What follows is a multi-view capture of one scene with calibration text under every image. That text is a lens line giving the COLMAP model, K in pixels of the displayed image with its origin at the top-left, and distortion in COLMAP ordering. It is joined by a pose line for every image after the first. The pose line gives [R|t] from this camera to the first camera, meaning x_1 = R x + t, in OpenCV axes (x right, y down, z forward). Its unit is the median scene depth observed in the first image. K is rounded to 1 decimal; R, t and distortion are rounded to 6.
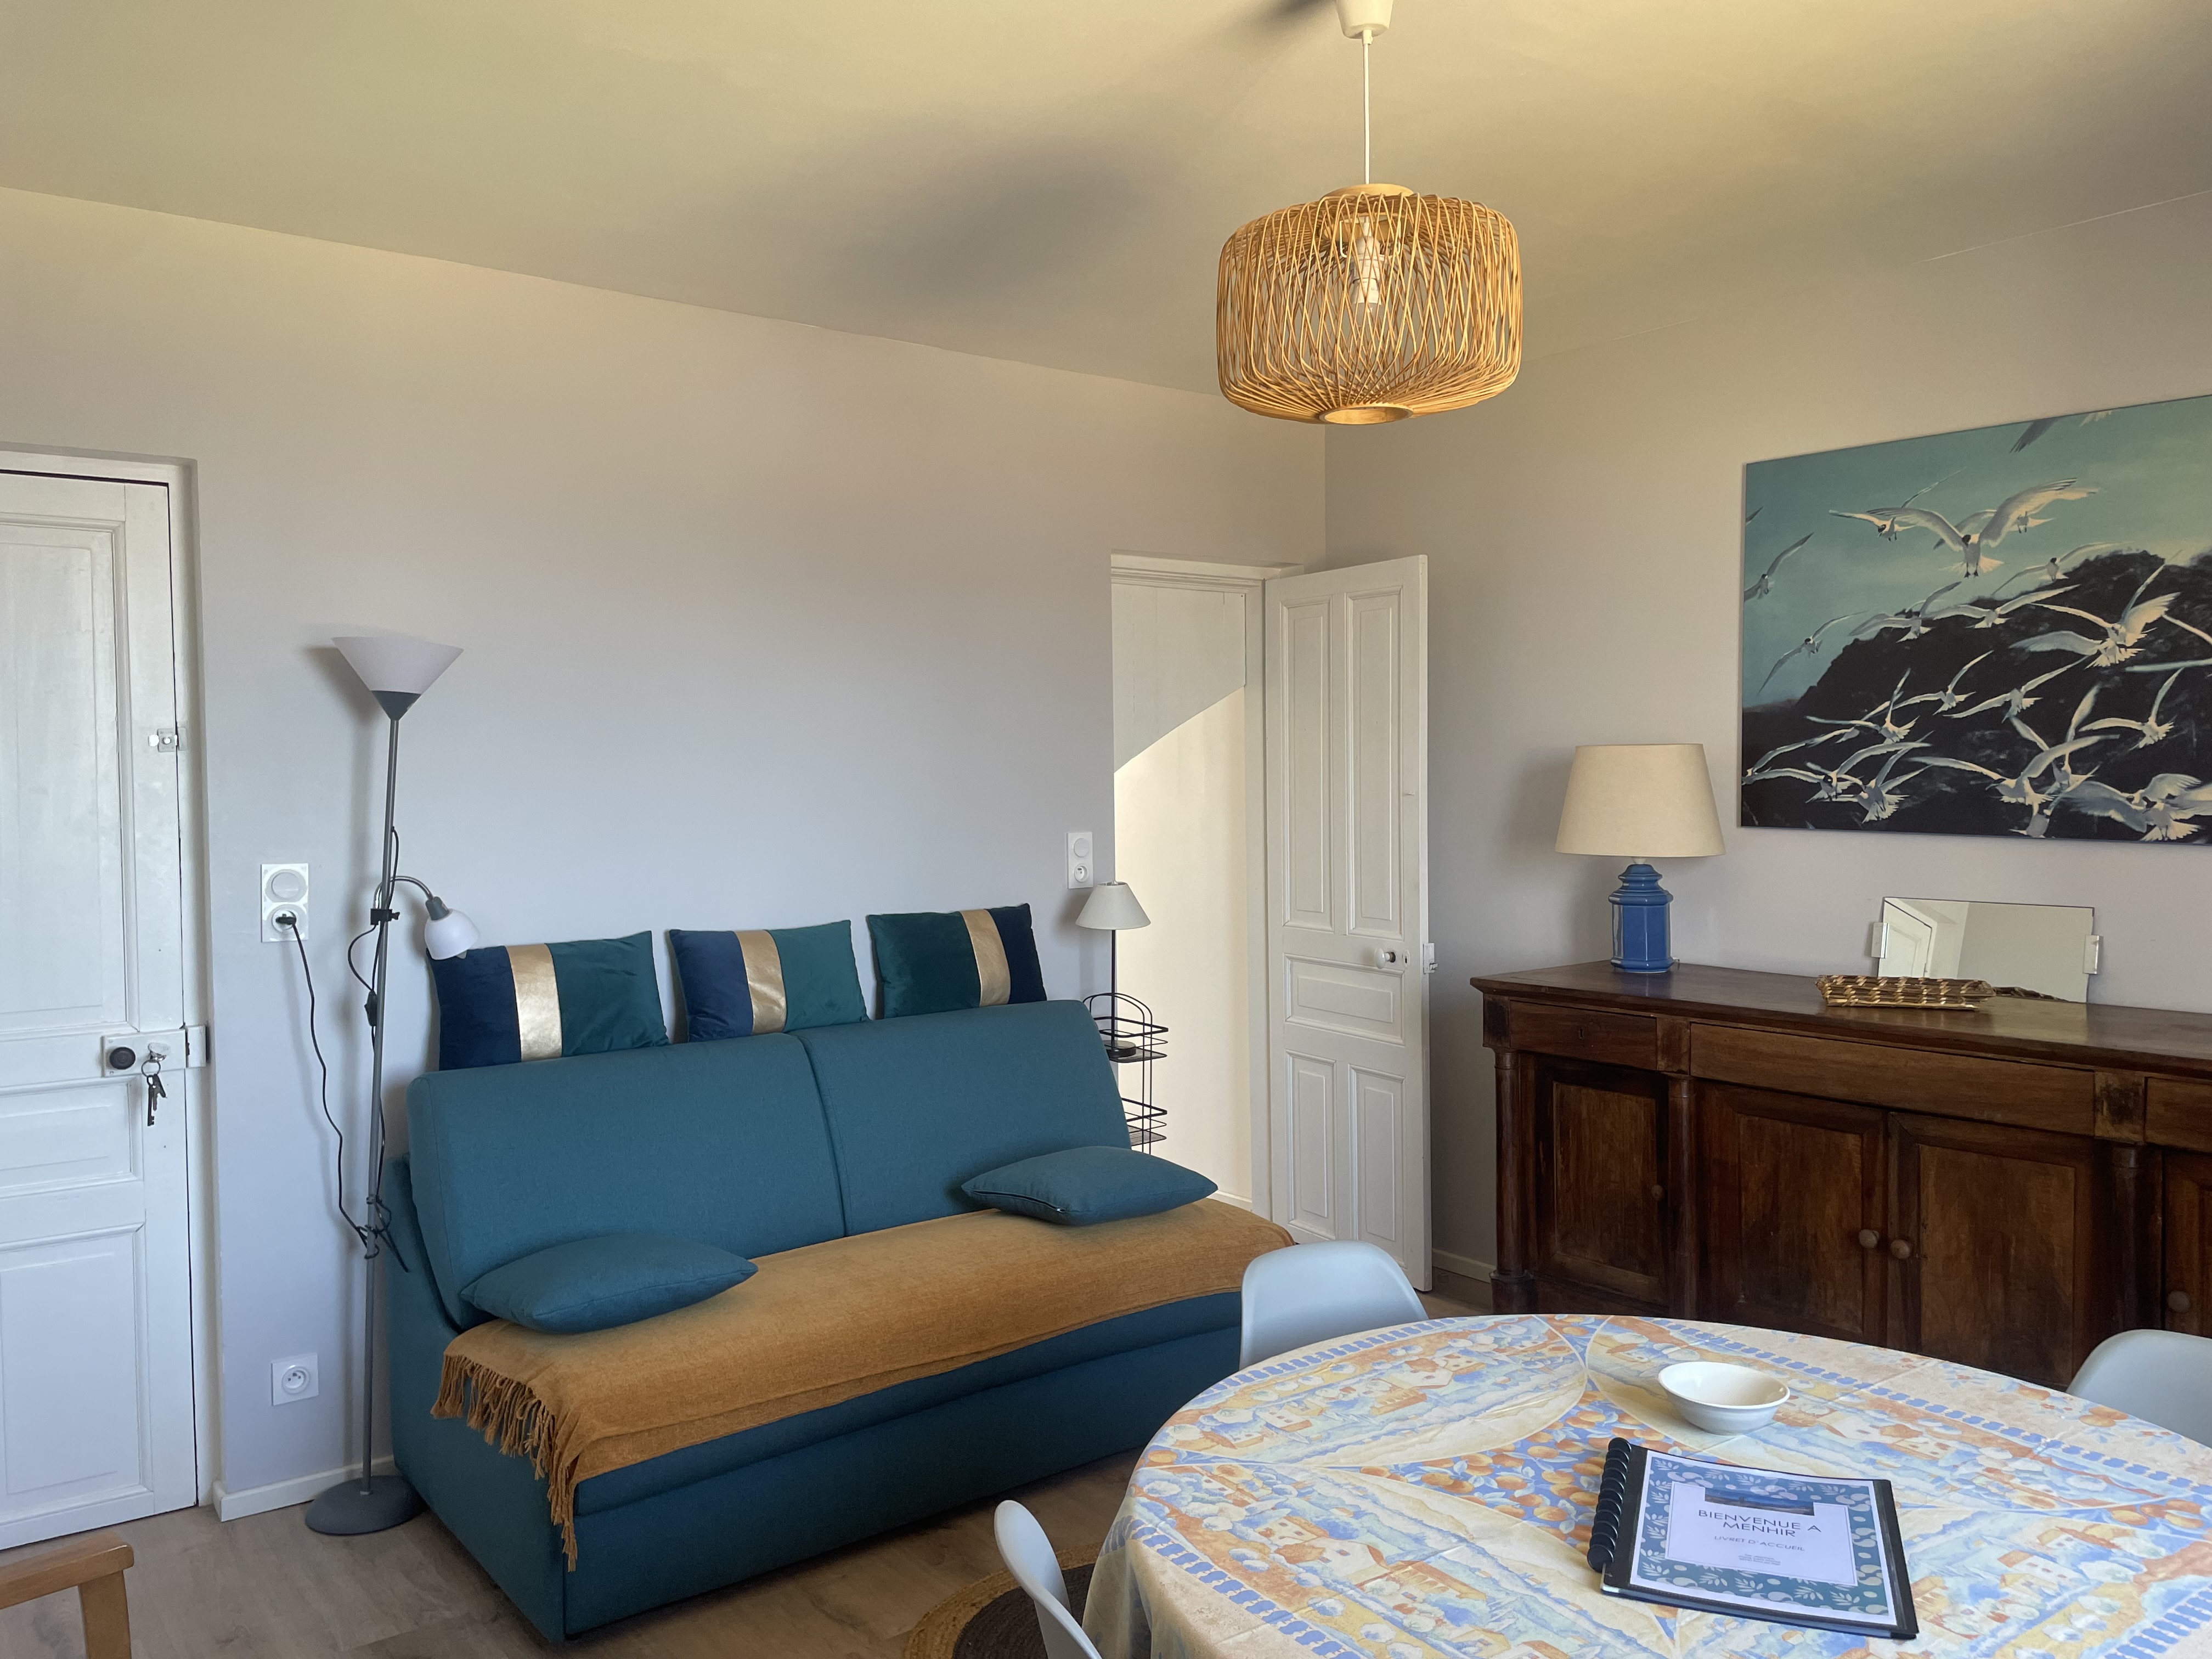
lens RADIAL K [[1703.9, 0, 1106.0], [0, 1703.9, 829.5], [0, 0, 1]] dist [0.070181, -0.088765]
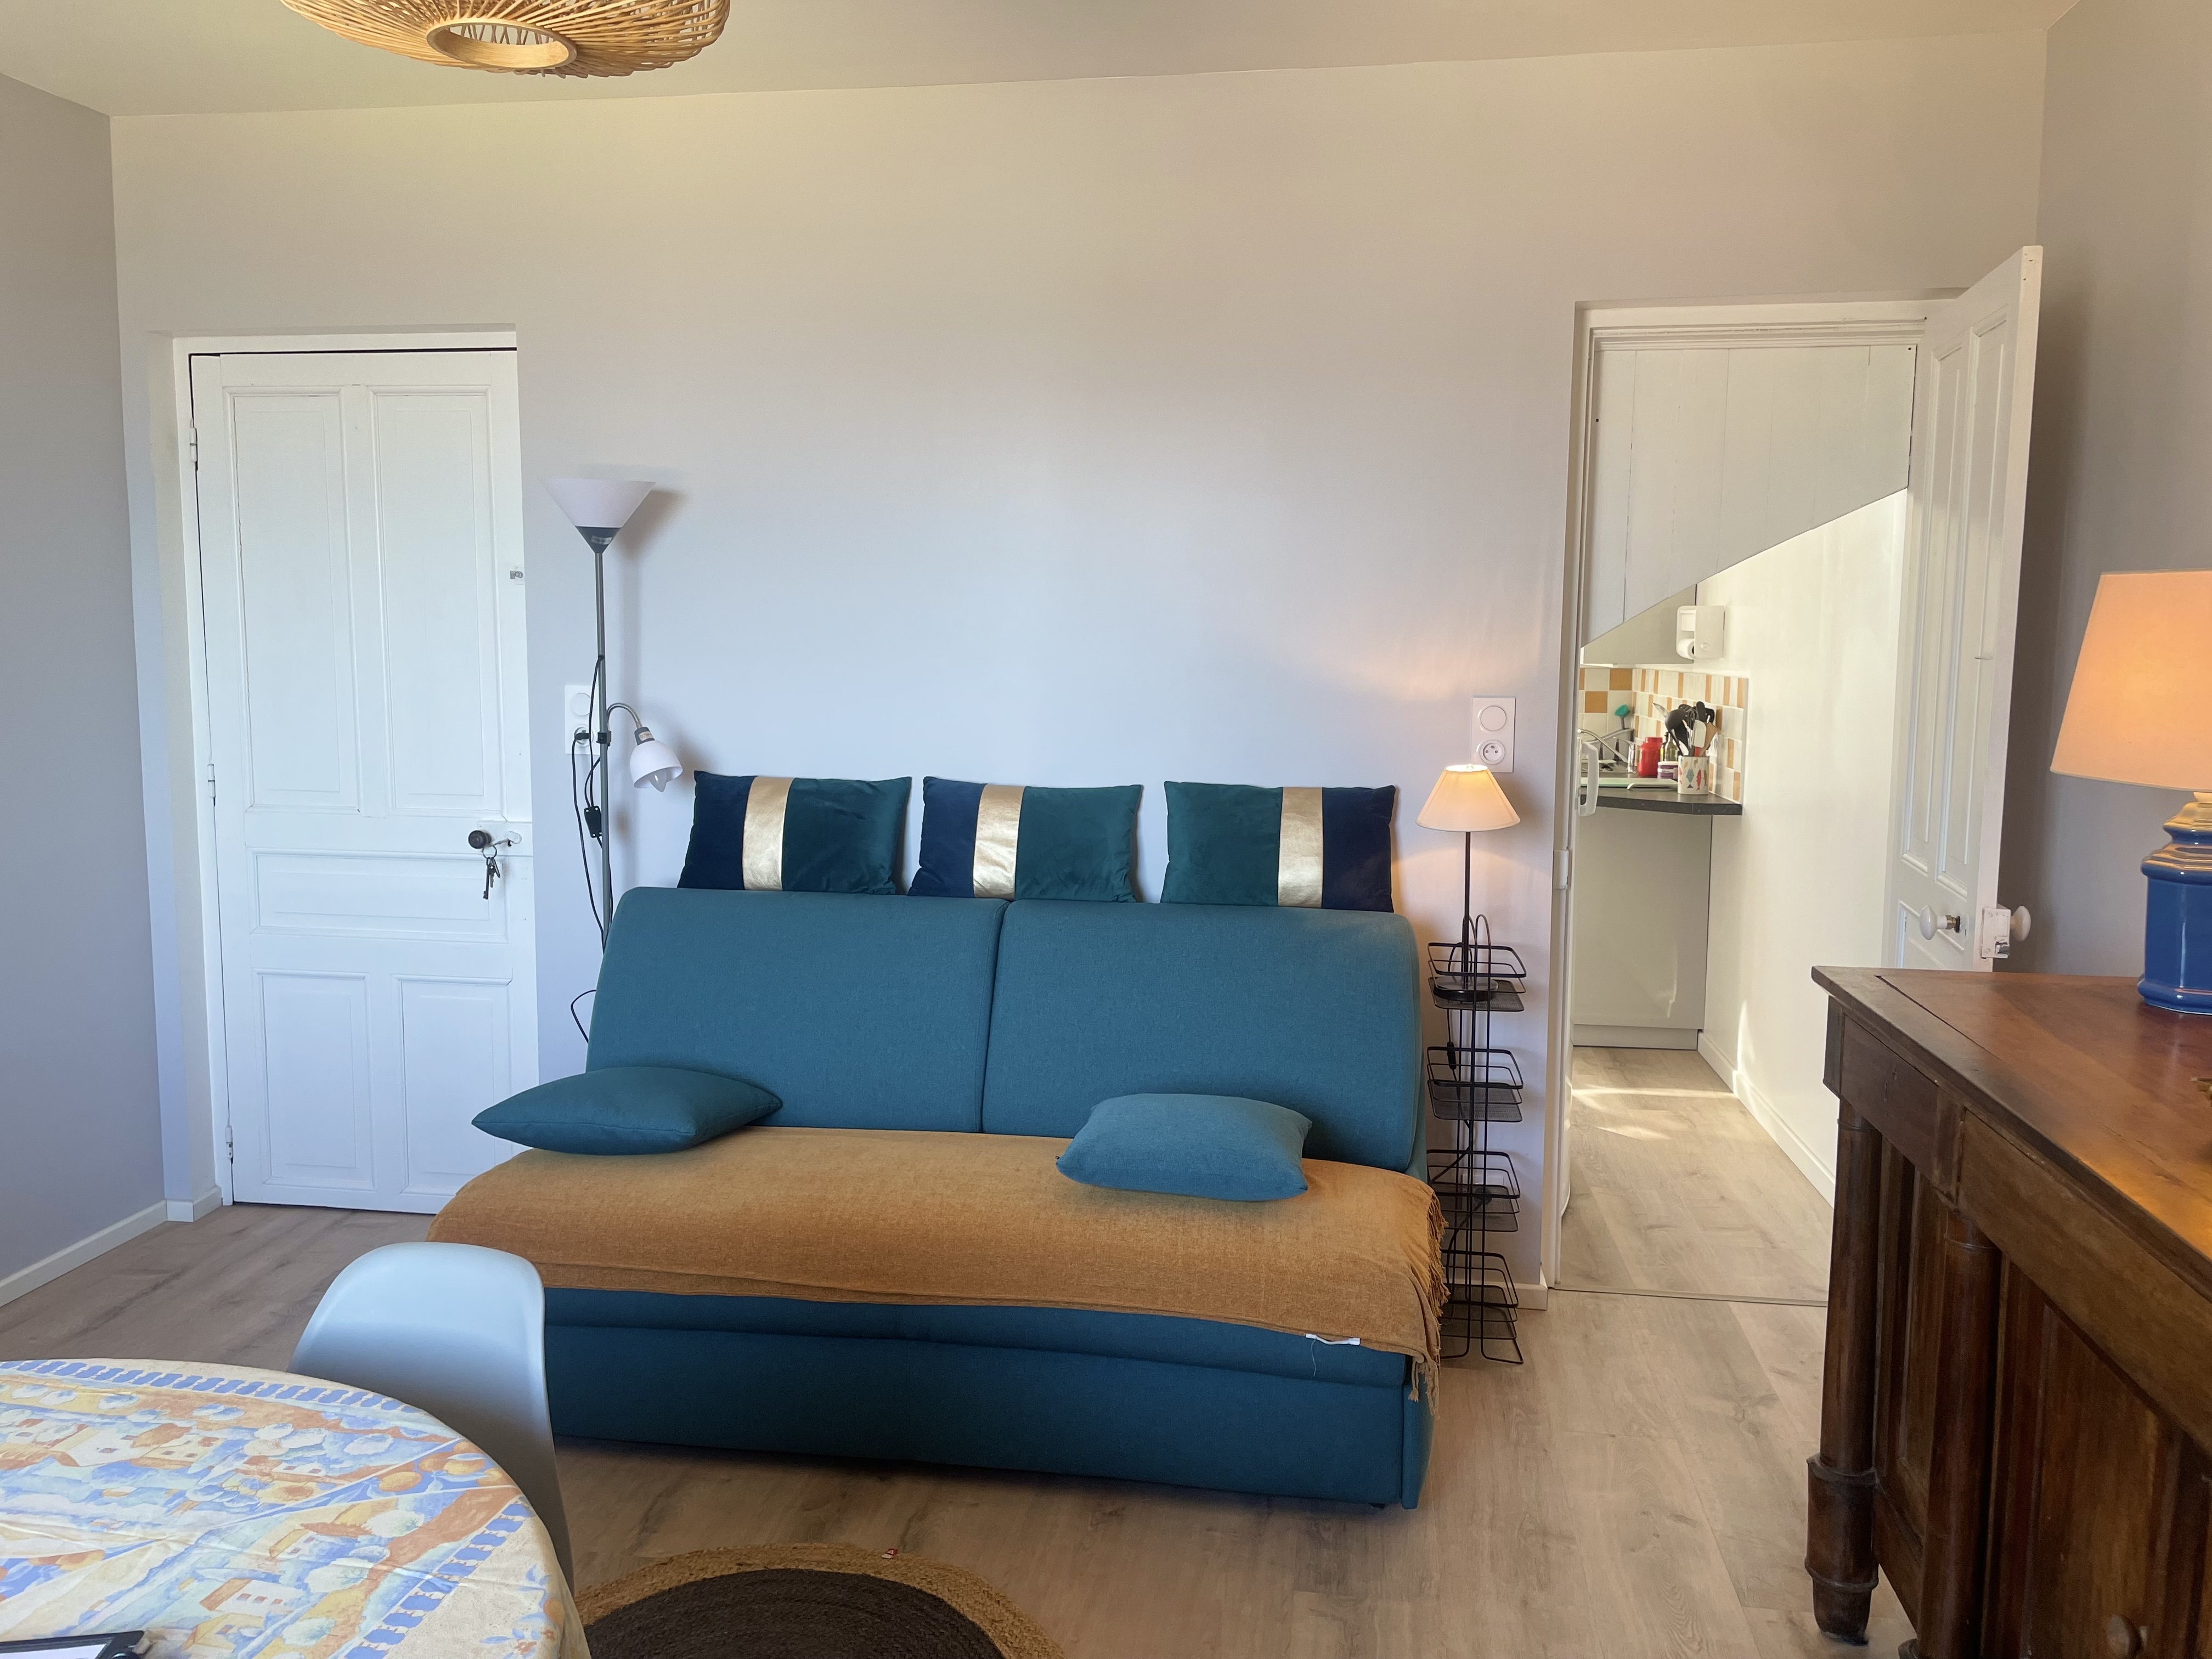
lens RADIAL K [[1703.9, 0, 1106.0], [0, 1703.9, 829.5], [0, 0, 1]] dist [0.070181, -0.088765]
pose [[0.675301, 0.104956, -0.730036, 0.570135], [-0.039982, 0.993577, 0.105860, -0.018191], [0.736457, -0.042299, 0.675160, 0.490117]]
